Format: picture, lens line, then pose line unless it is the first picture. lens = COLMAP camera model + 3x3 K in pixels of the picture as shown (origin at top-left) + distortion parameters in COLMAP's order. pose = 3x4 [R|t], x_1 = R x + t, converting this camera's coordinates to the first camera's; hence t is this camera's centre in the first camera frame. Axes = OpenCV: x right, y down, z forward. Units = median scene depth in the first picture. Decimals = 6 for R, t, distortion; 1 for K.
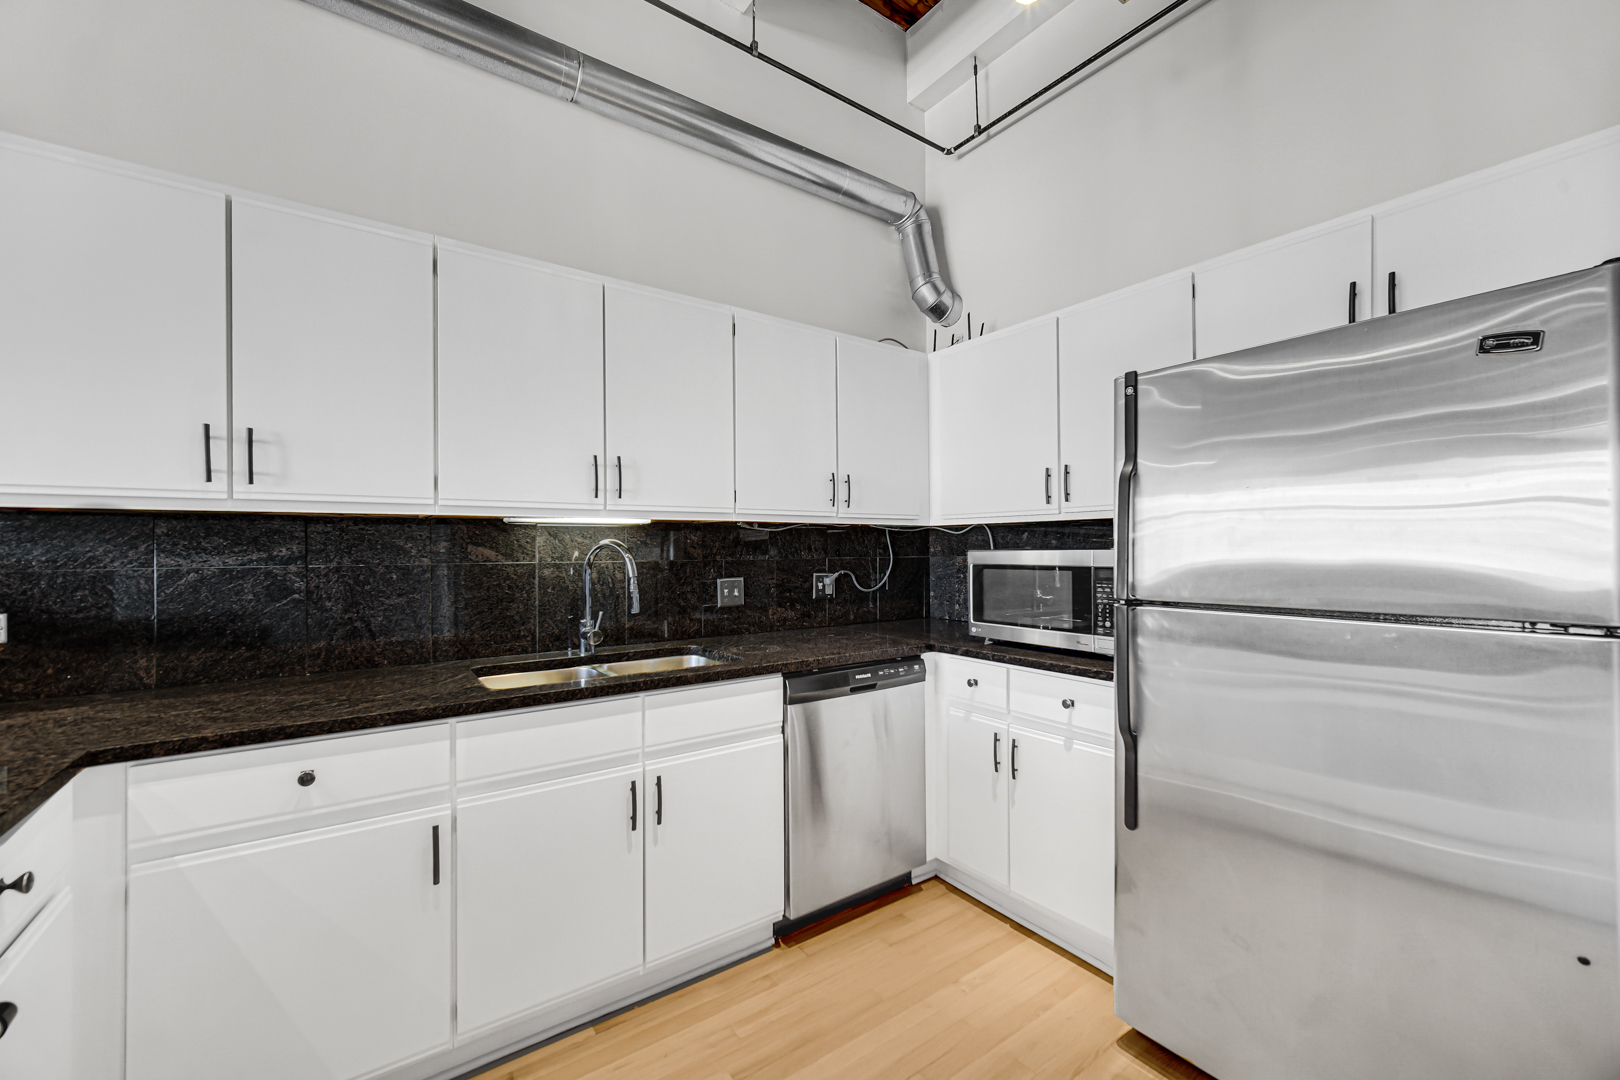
lens RADIAL K [[645.3, 0, 809.4], [0, 645.3, 544.6], [0, 0, 1]] dist [-0.000518, -0.001178]
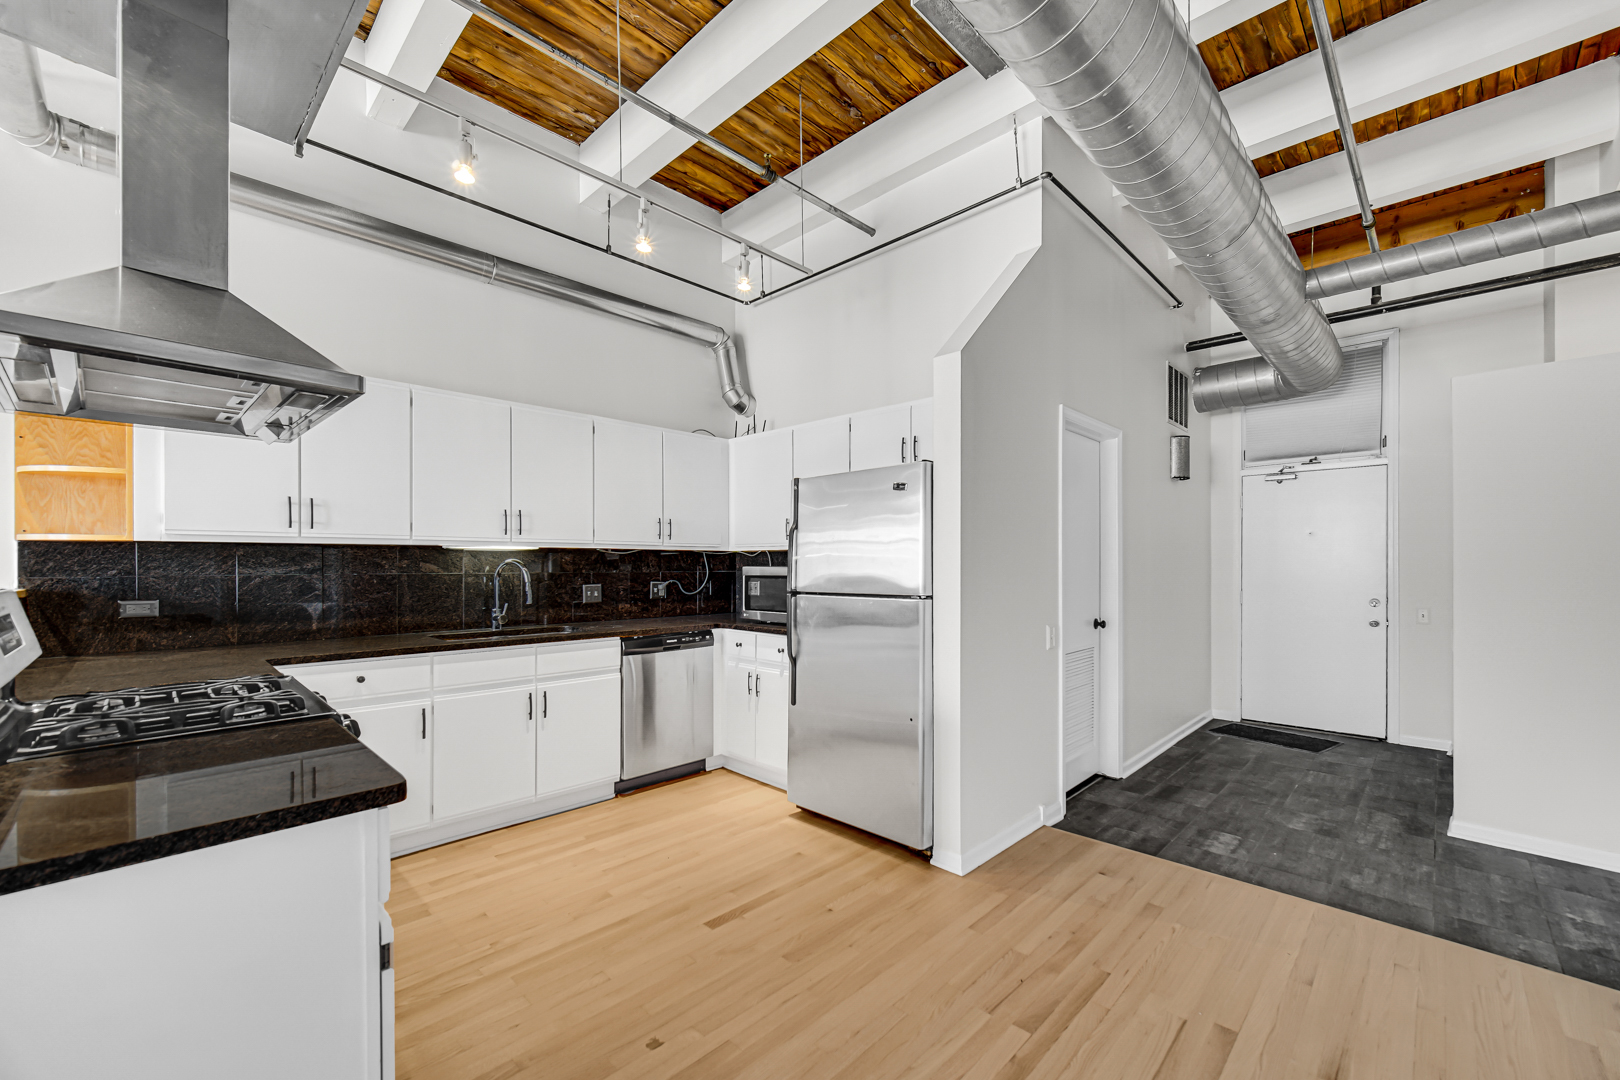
lens RADIAL K [[645.3, 0, 817.1], [0, 645.3, 565.7], [0, 0, 1]] dist [-0.000518, -0.001178]
pose [[0.983114, 0.005392, 0.182916, 0.148728], [-0.006627, 0.999959, 0.006141, -0.006745], [-0.182876, -0.007250, 0.983109, -0.741818]]
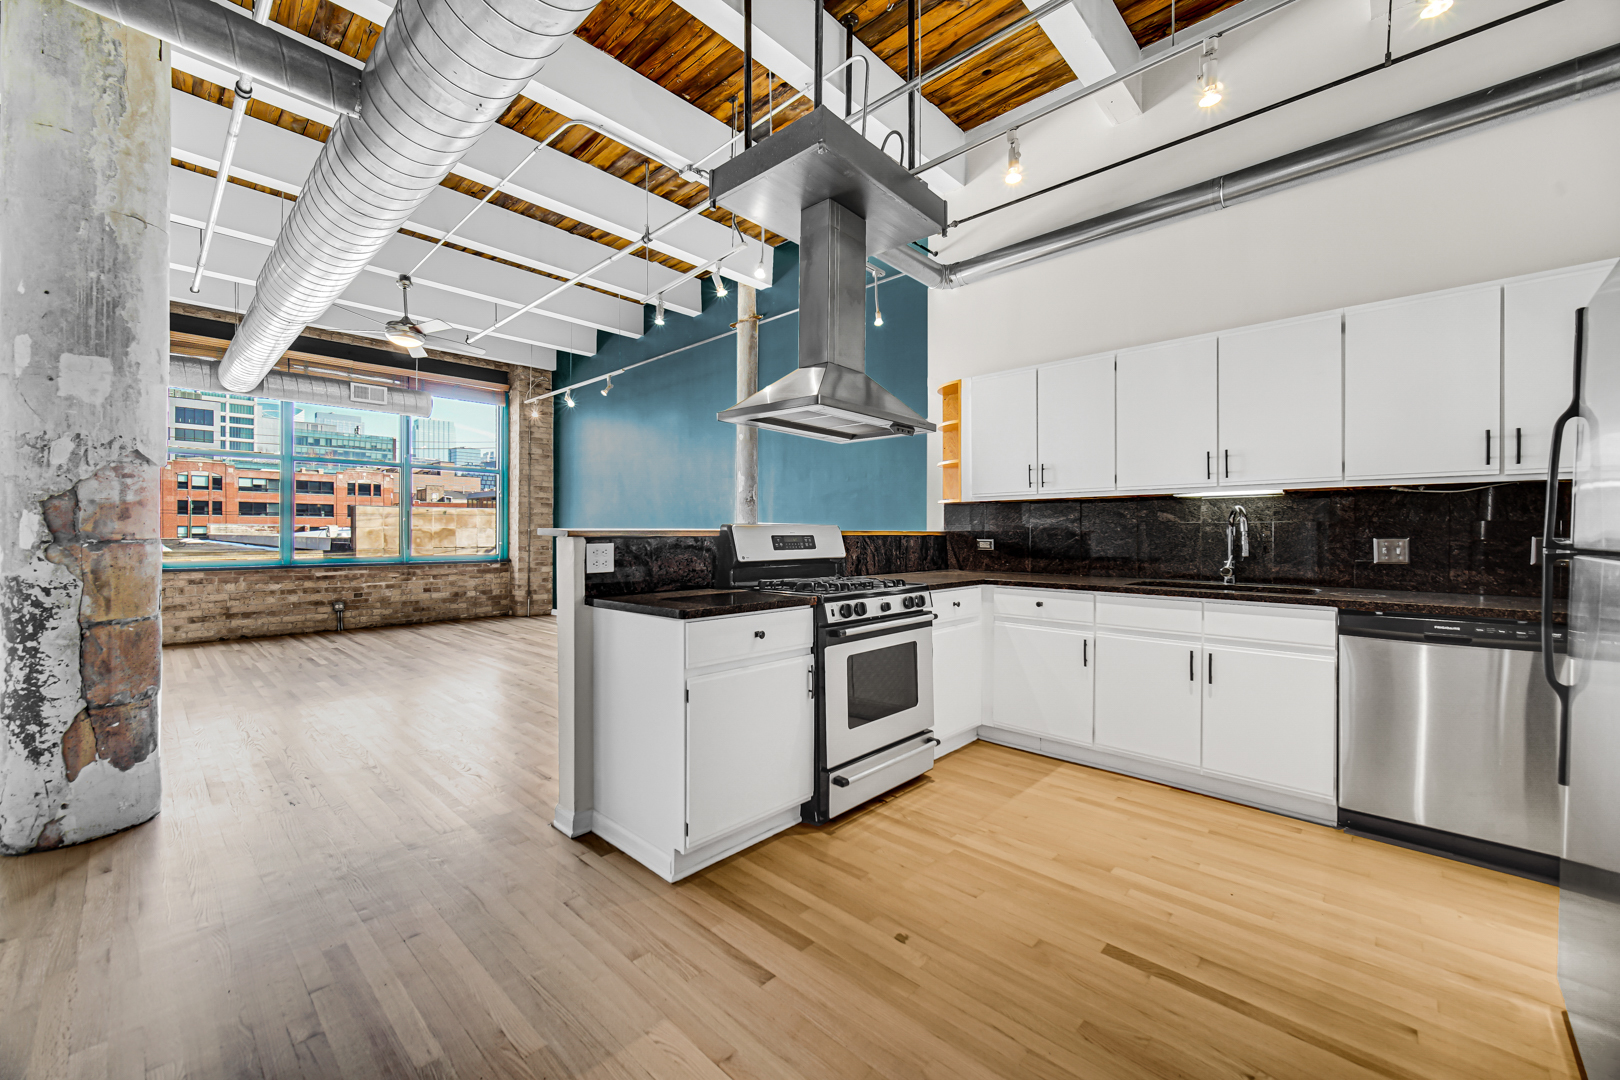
lens RADIAL K [[645.3, 0, 809.7], [0, 645.3, 533.1], [0, 0, 1]] dist [-0.000518, -0.001178]
pose [[0.196999, 0.008113, -0.980370, 0.914019], [0.004425, 0.999948, 0.009164, 0.035323], [0.980394, -0.006143, 0.196952, -0.225211]]
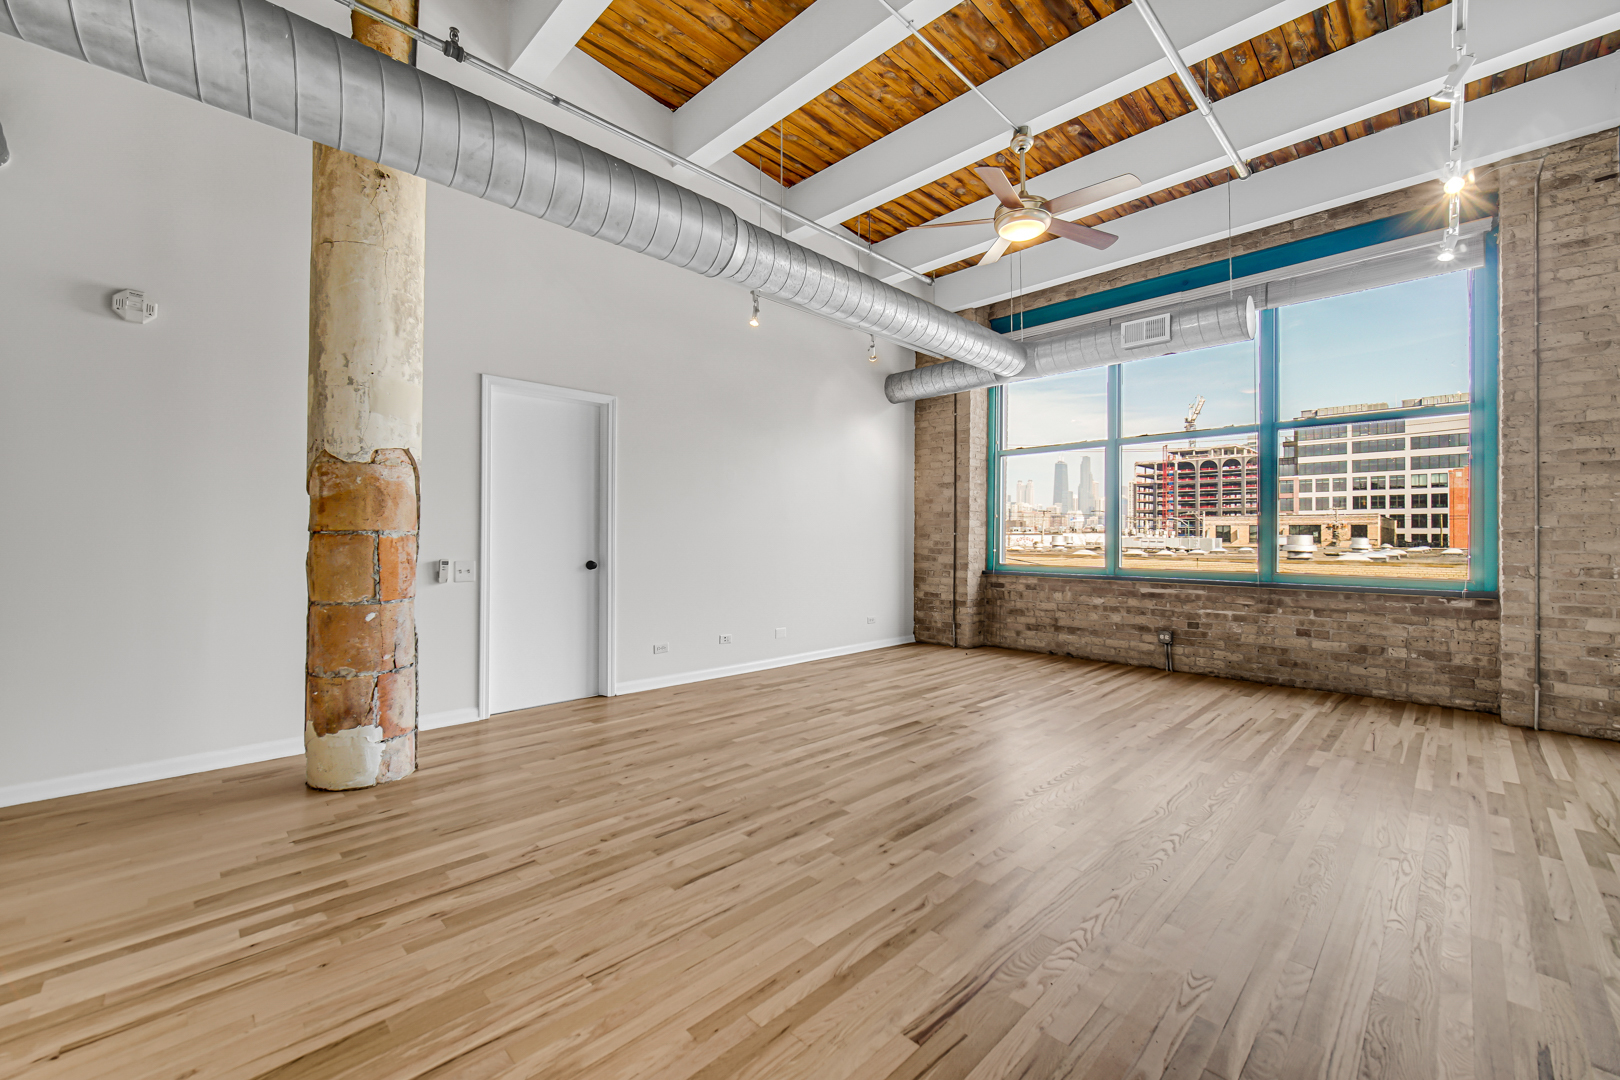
lens RADIAL K [[645.3, 0, 801.8], [0, 645.3, 534.0], [0, 0, 1]] dist [-0.000518, -0.001178]
pose [[-0.986818, 0.000317, -0.161832, -1.212371], [0.002374, 0.999919, -0.012516, 0.077575], [0.161815, -0.012736, -0.986739, 0.240952]]
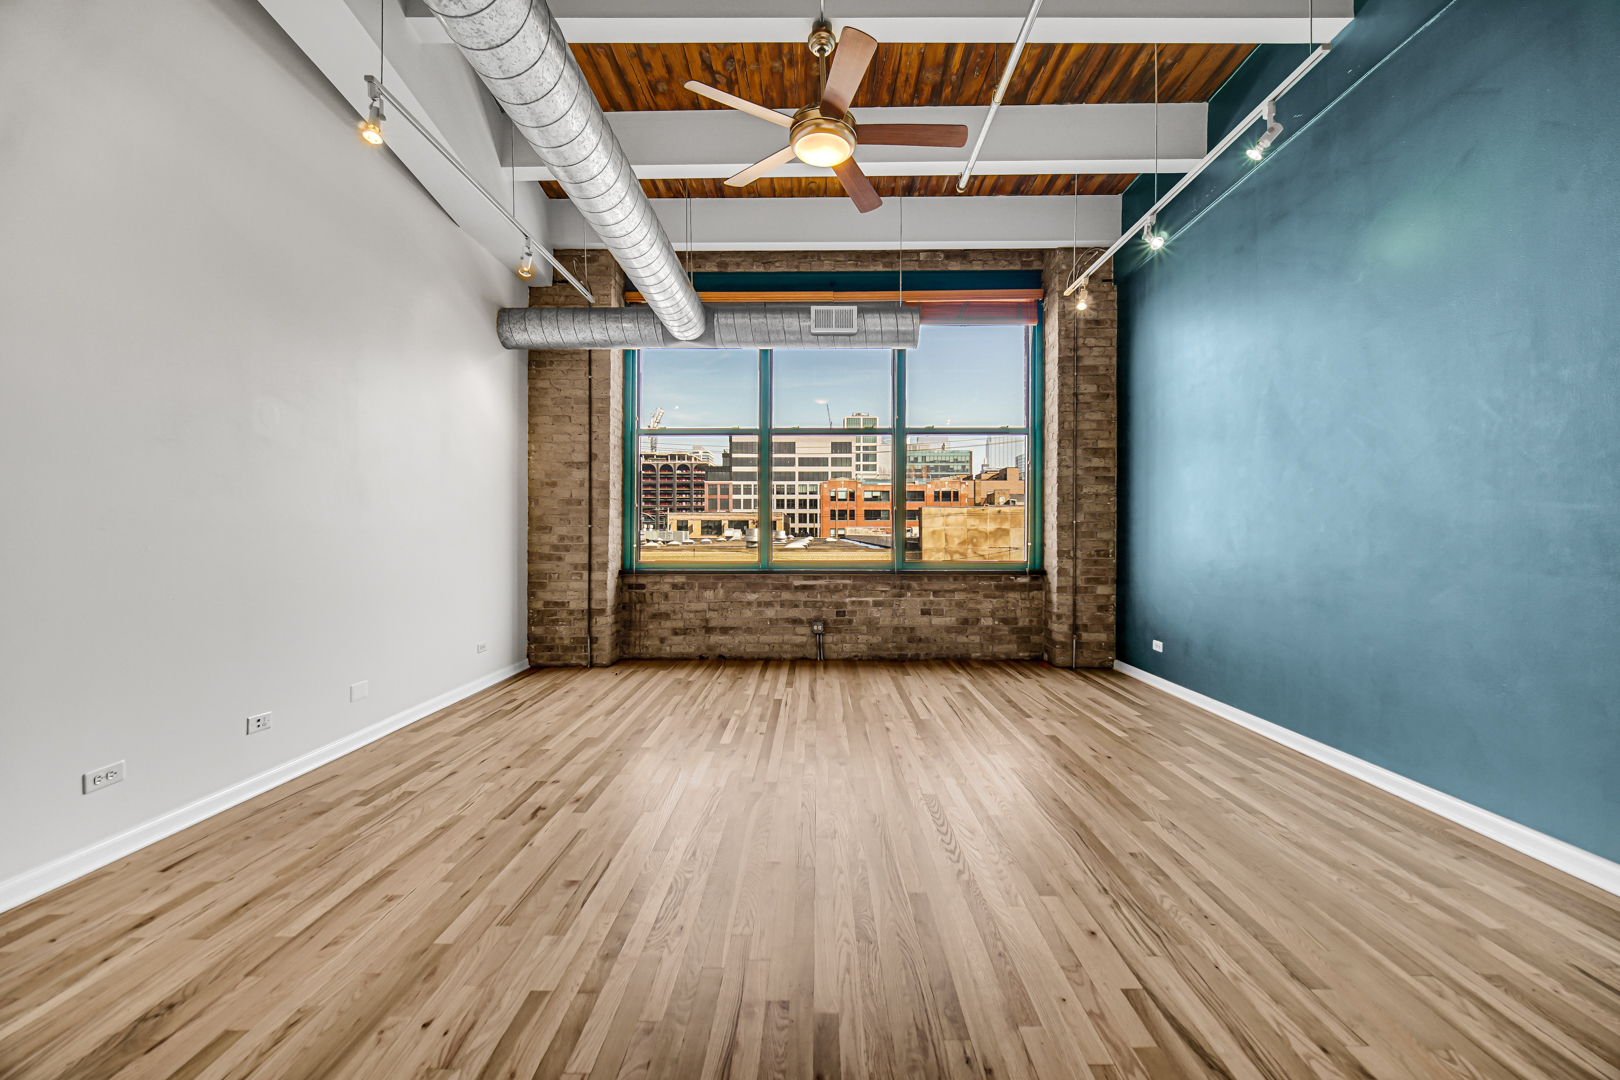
lens RADIAL K [[645.3, 0, 810.6], [0, 645.3, 529.3], [0, 0, 1]] dist [-0.000518, -0.001178]
pose [[-0.582123, 0.001501, -0.813099, -0.919742], [0.009379, 0.999944, -0.004868, 0.073255], [0.813047, -0.010460, -0.582105, -0.564926]]
